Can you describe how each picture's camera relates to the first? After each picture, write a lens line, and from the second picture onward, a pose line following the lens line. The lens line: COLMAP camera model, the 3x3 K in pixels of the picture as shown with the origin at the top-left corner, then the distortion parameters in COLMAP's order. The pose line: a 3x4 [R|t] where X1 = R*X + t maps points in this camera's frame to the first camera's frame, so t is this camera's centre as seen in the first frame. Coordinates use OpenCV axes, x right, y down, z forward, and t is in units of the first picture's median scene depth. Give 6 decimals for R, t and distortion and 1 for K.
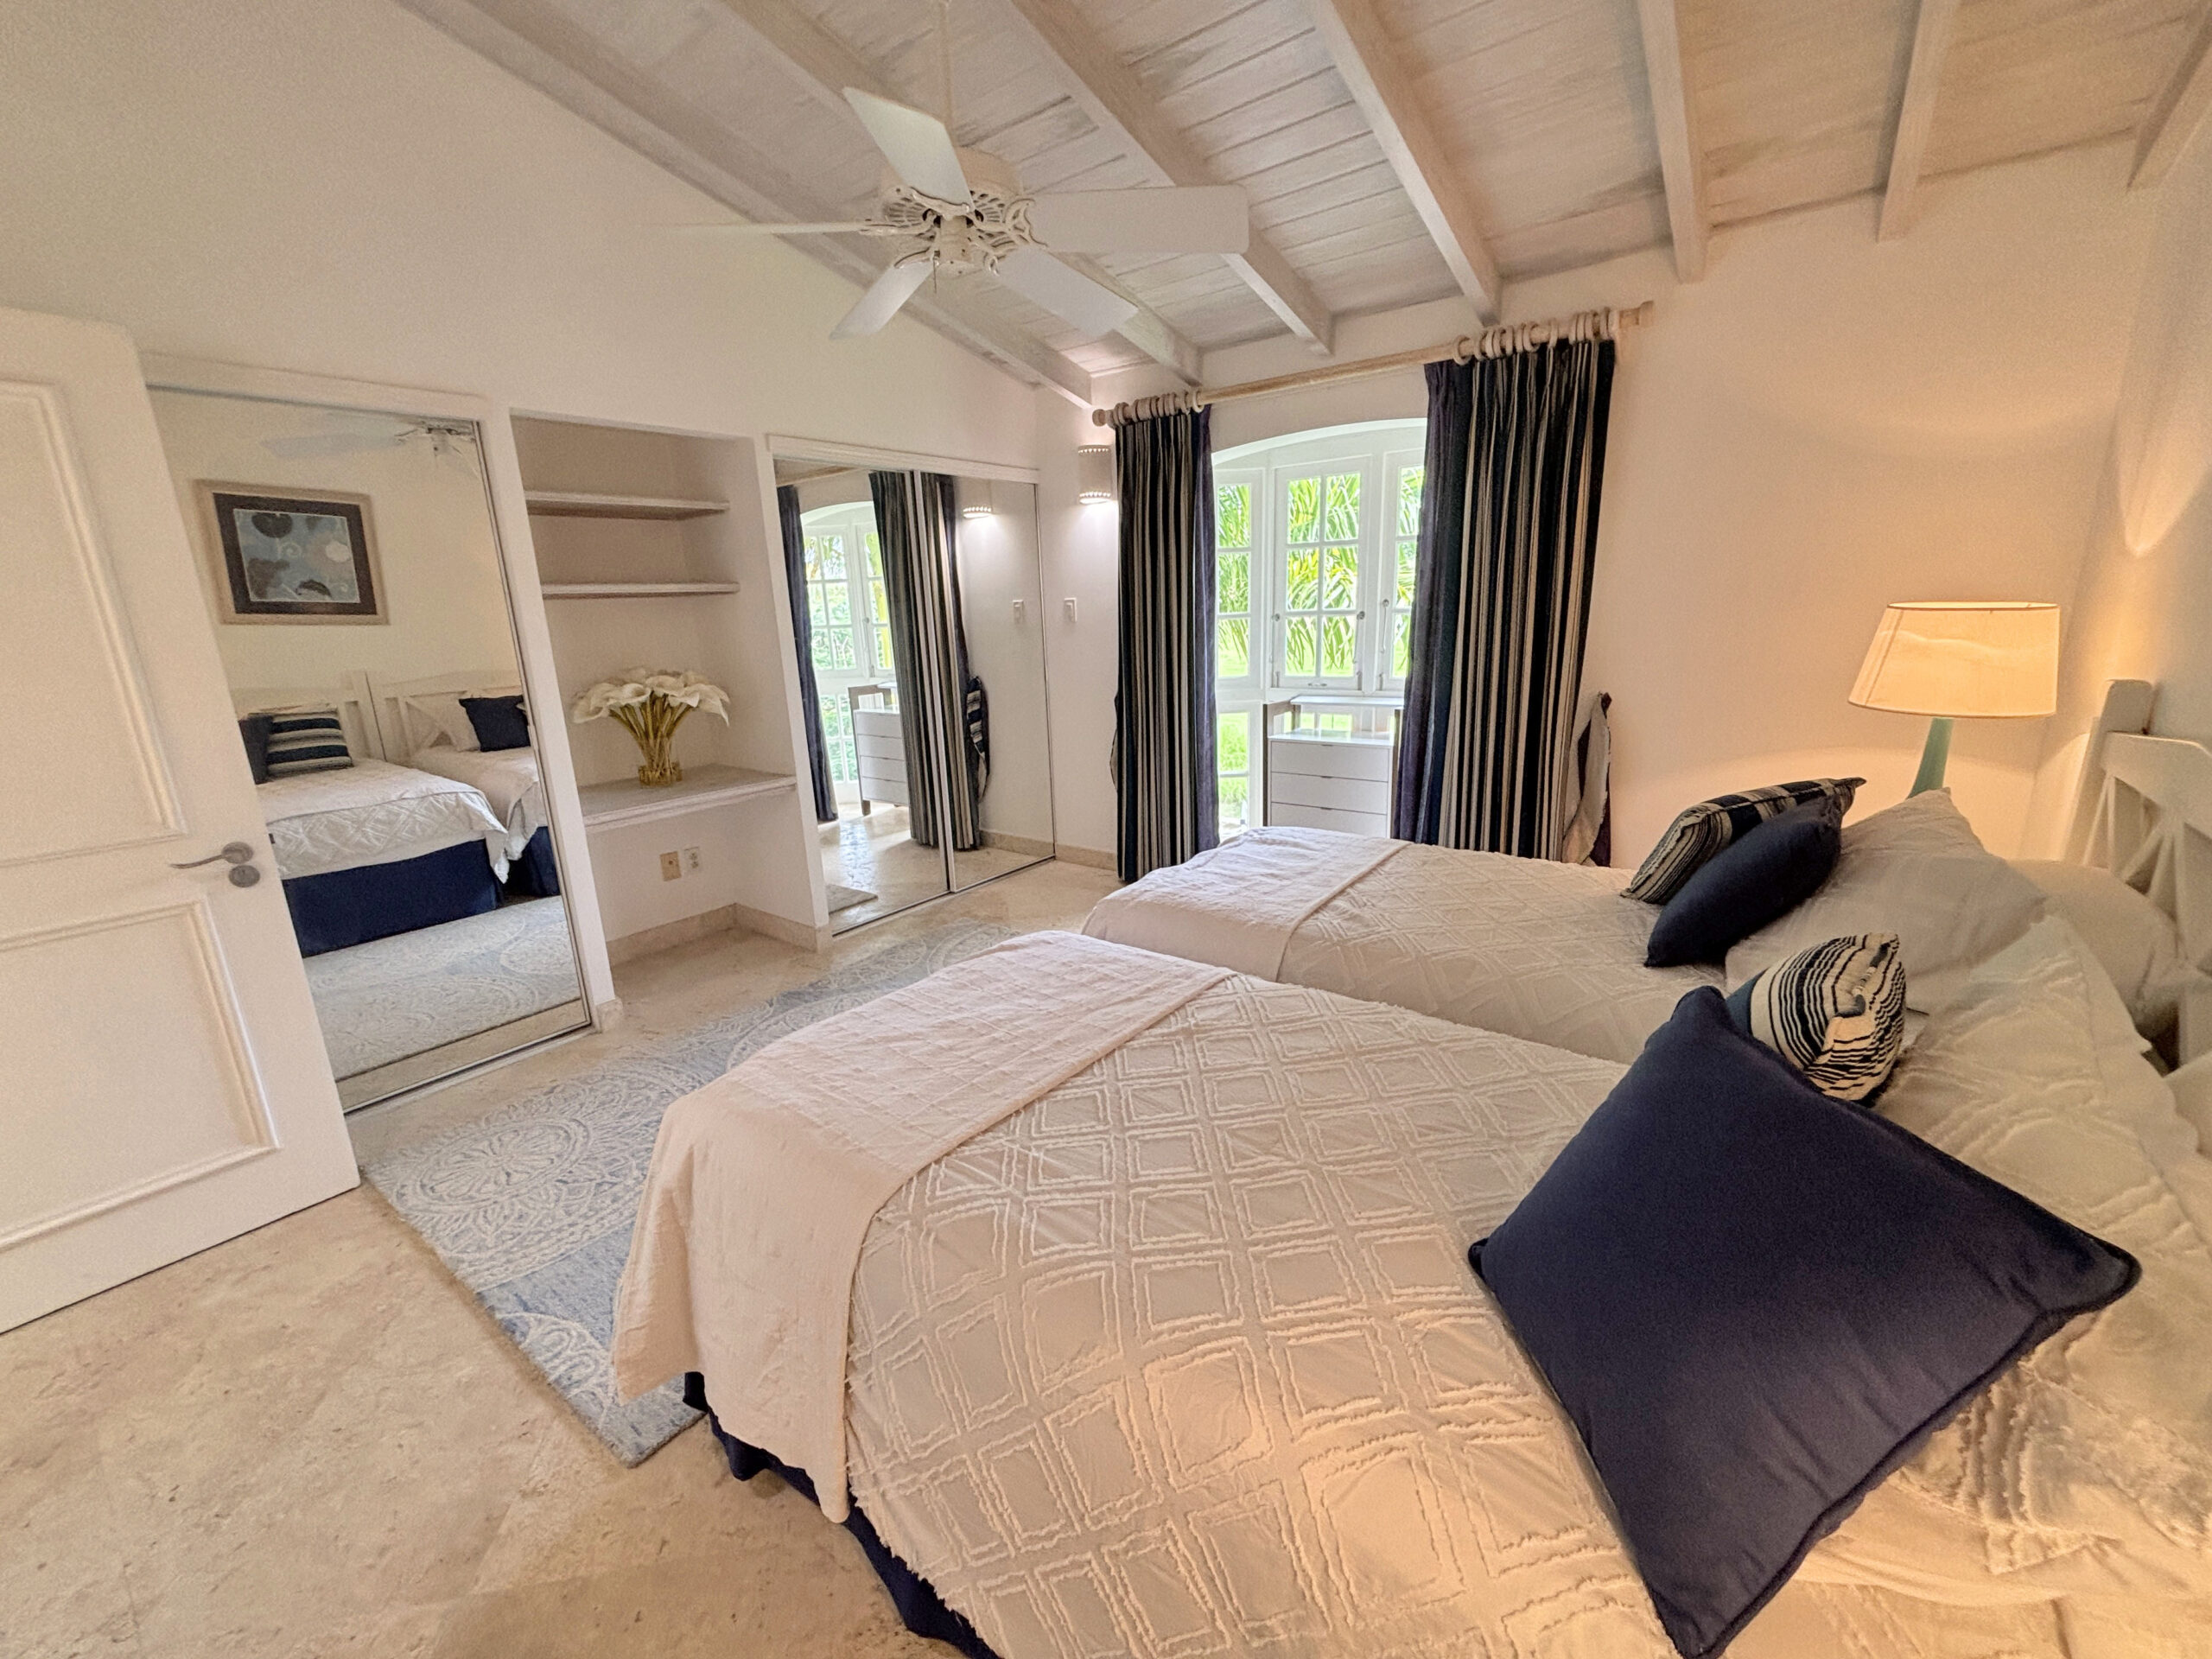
lens RADIAL K [[898.1, 0, 1106.0], [0, 898.1, 829.5], [0, 0, 1]] dist [-0.003227, 0.000052]
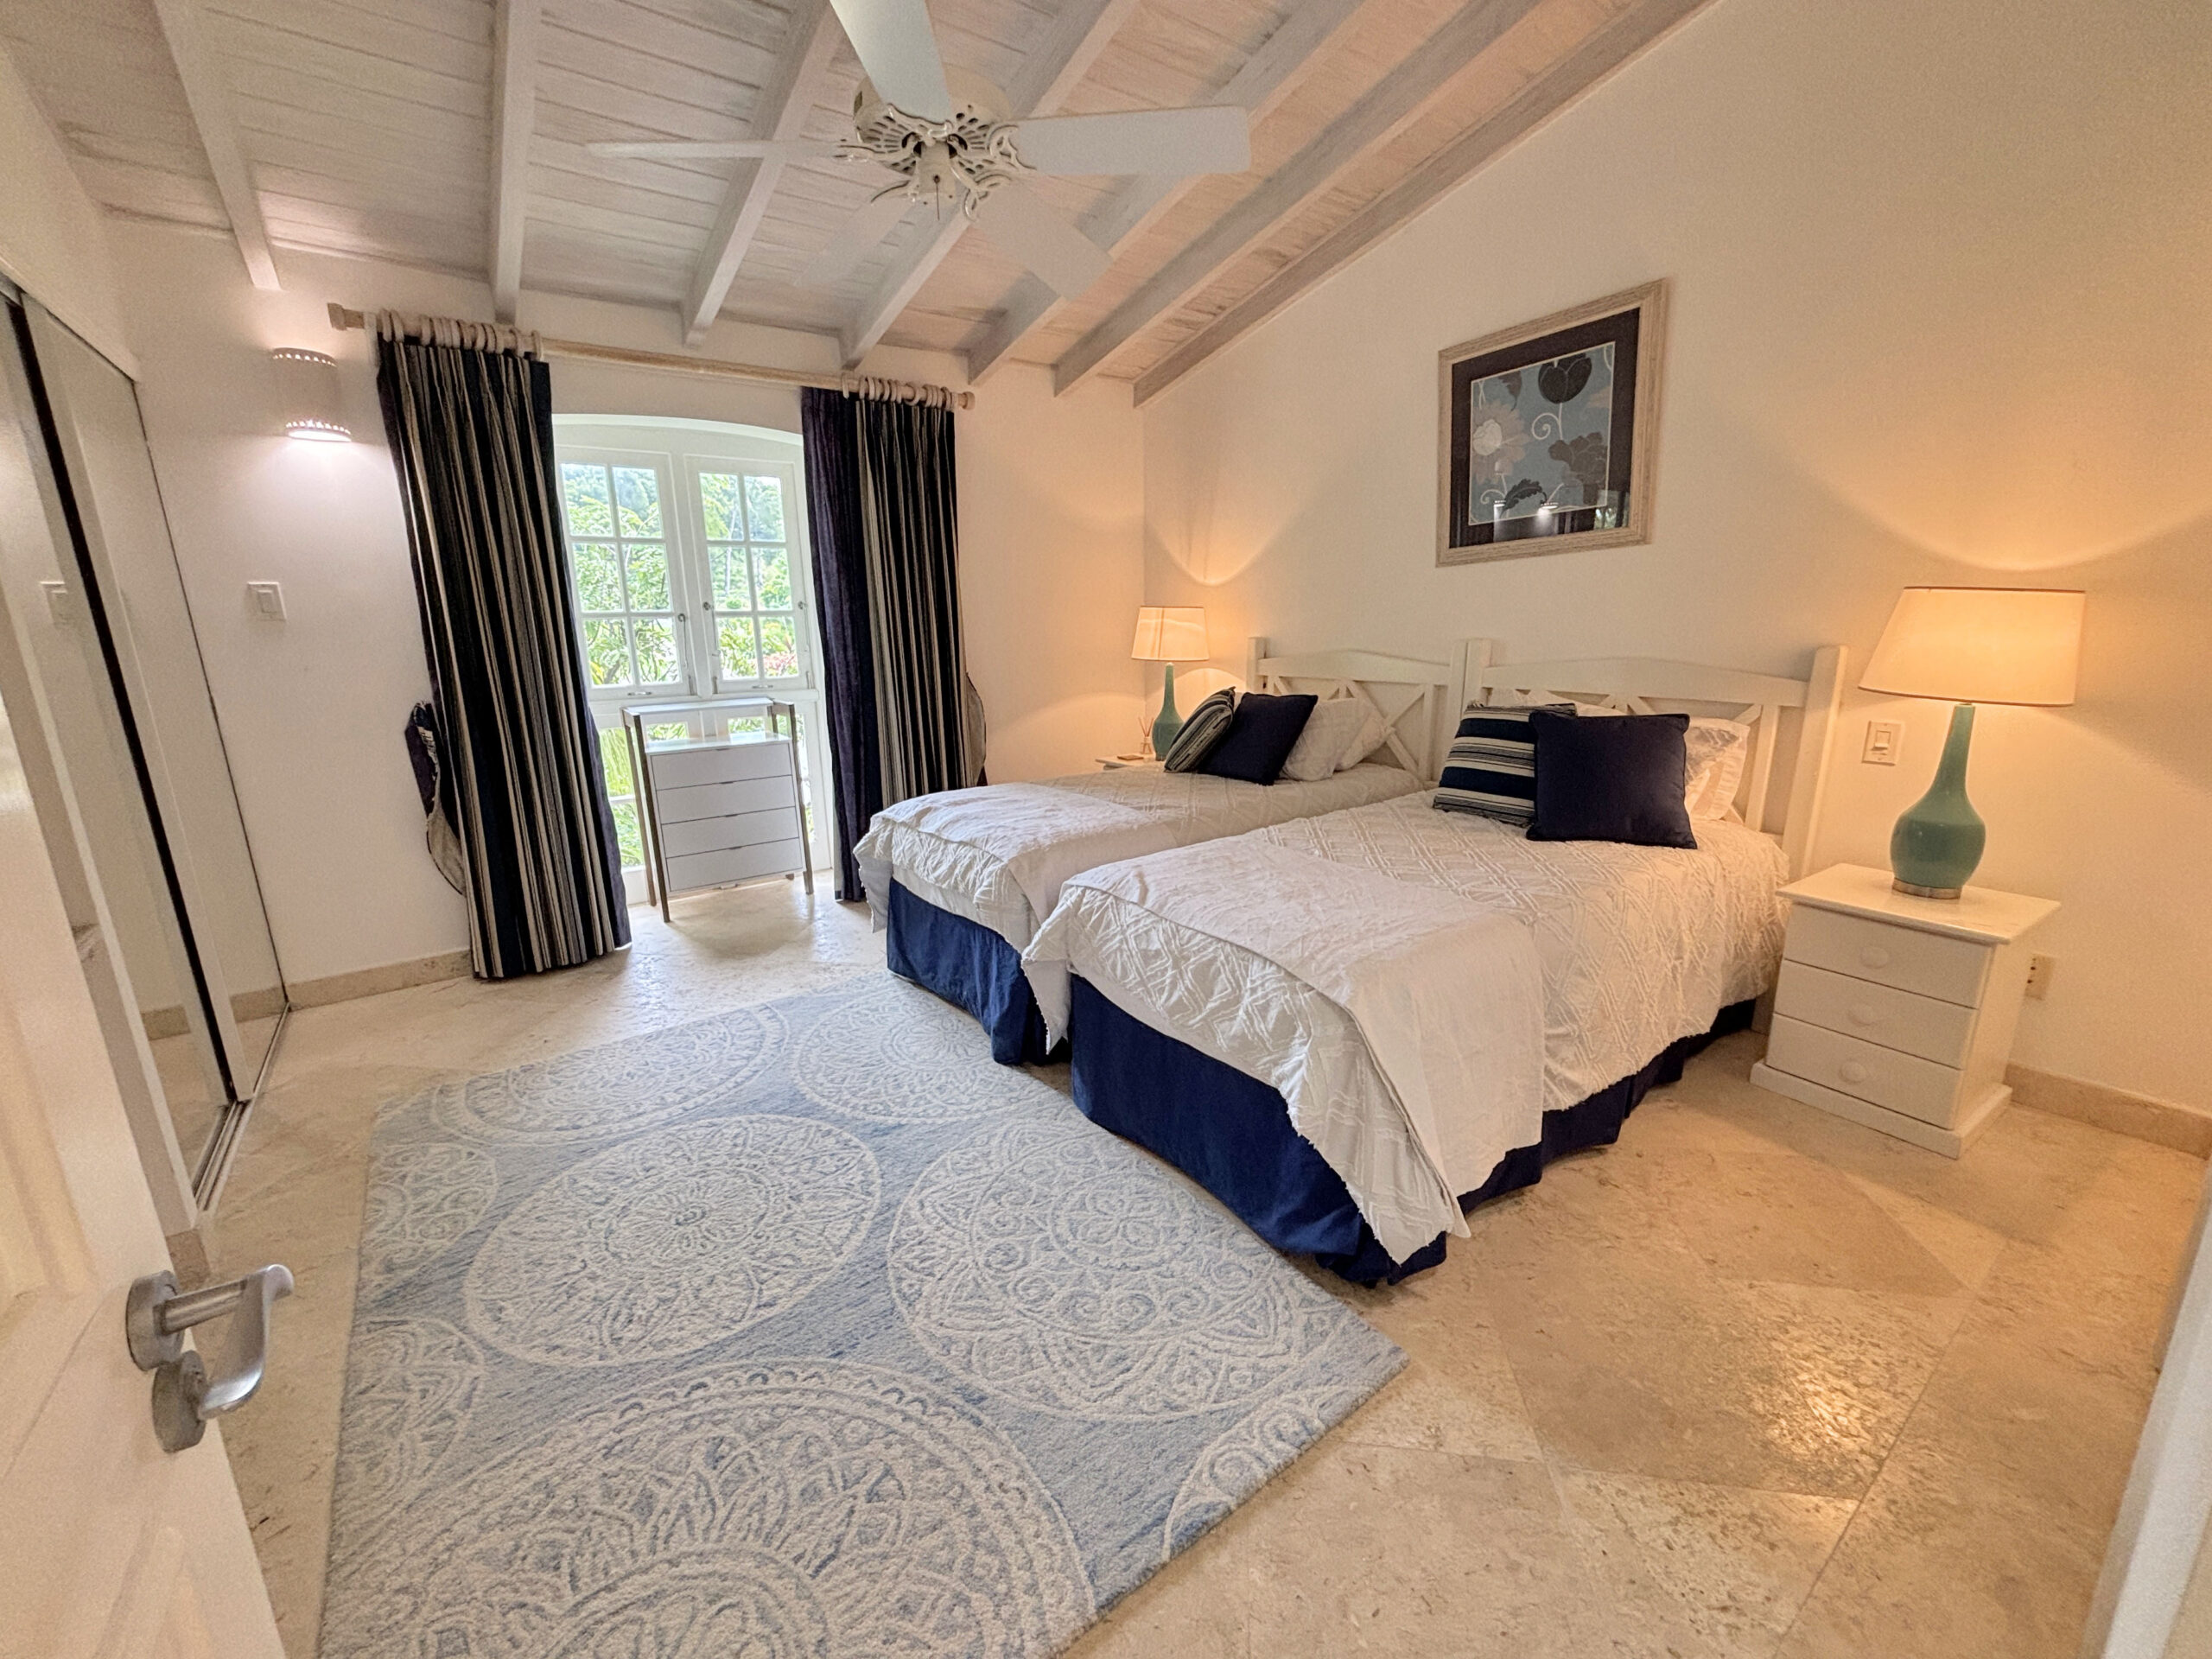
lens RADIAL K [[898.1, 0, 1106.0], [0, 898.1, 829.5], [0, 0, 1]] dist [-0.003227, 0.000052]
pose [[0.276618, -0.198898, 0.940171, -0.647214], [0.243912, 0.960840, 0.131506, -0.044008], [-0.929510, 0.192942, 0.314299, 0.384260]]
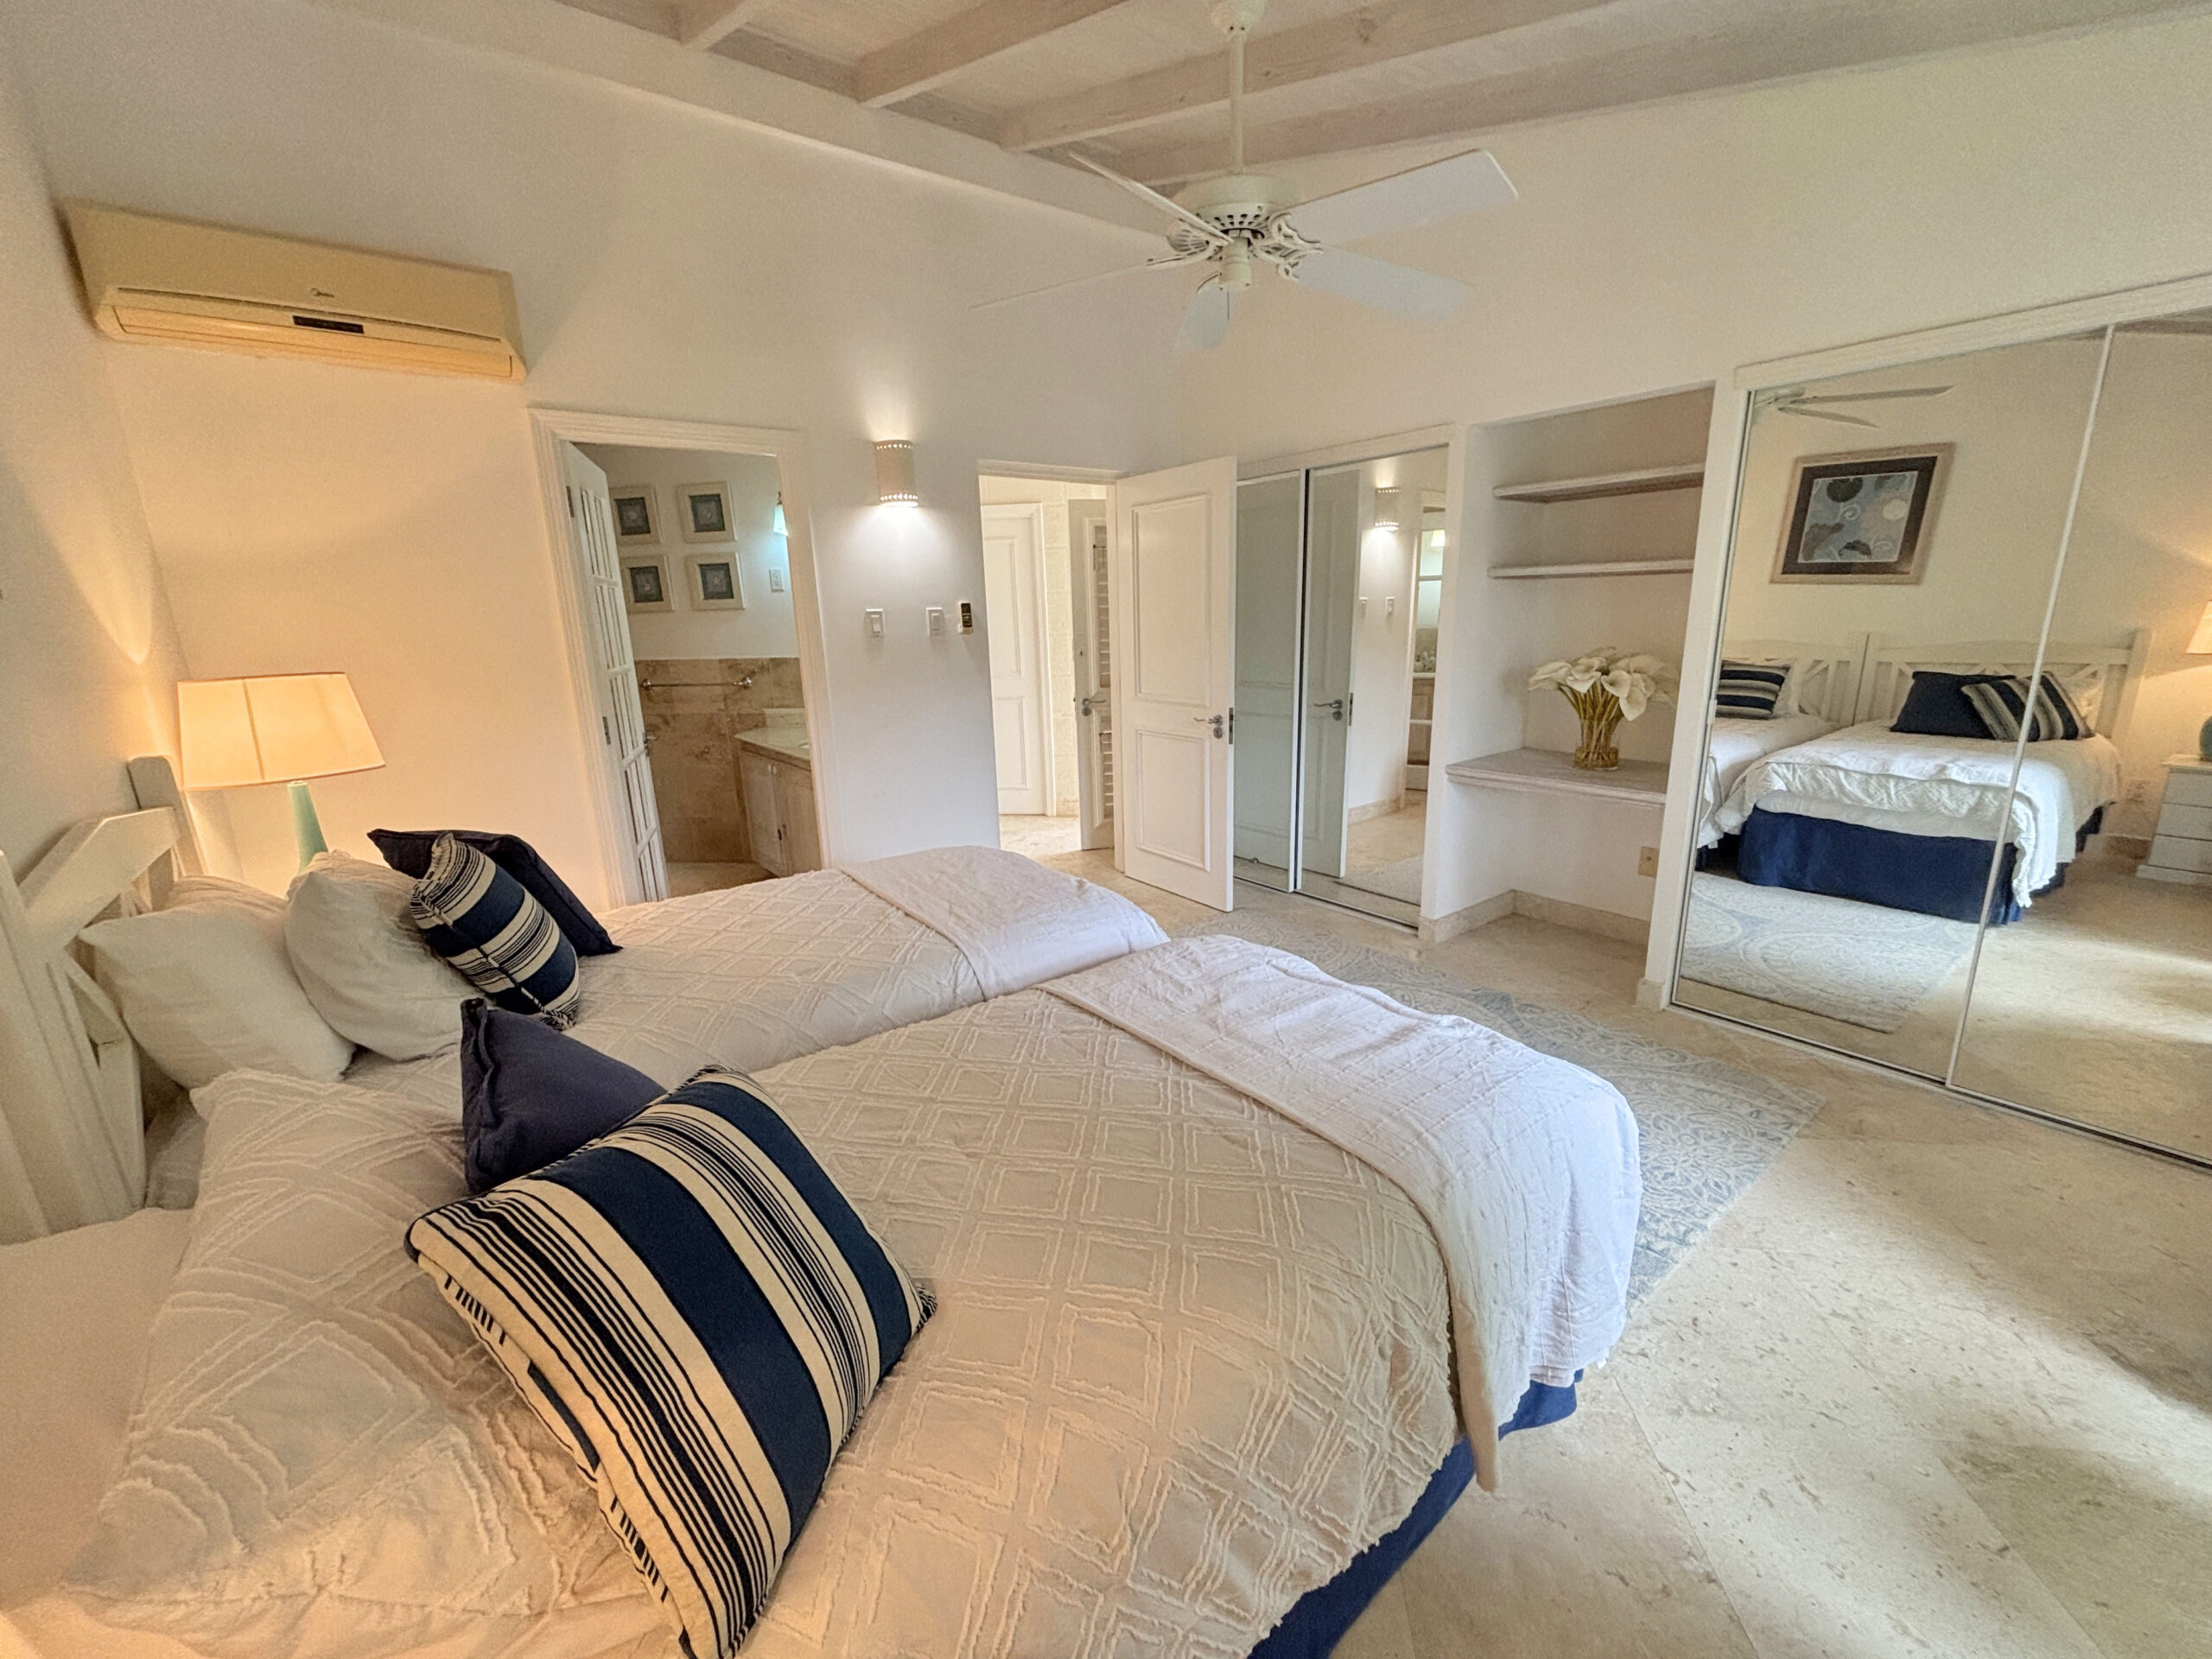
lens RADIAL K [[898.1, 0, 1106.0], [0, 898.1, 829.5], [0, 0, 1]] dist [-0.003227, 0.000052]
pose [[-0.269371, 0.269964, -0.924424, 0.578475], [-0.200877, 0.923040, 0.328094, -0.203089], [0.941853, 0.274075, -0.194410, 0.711156]]
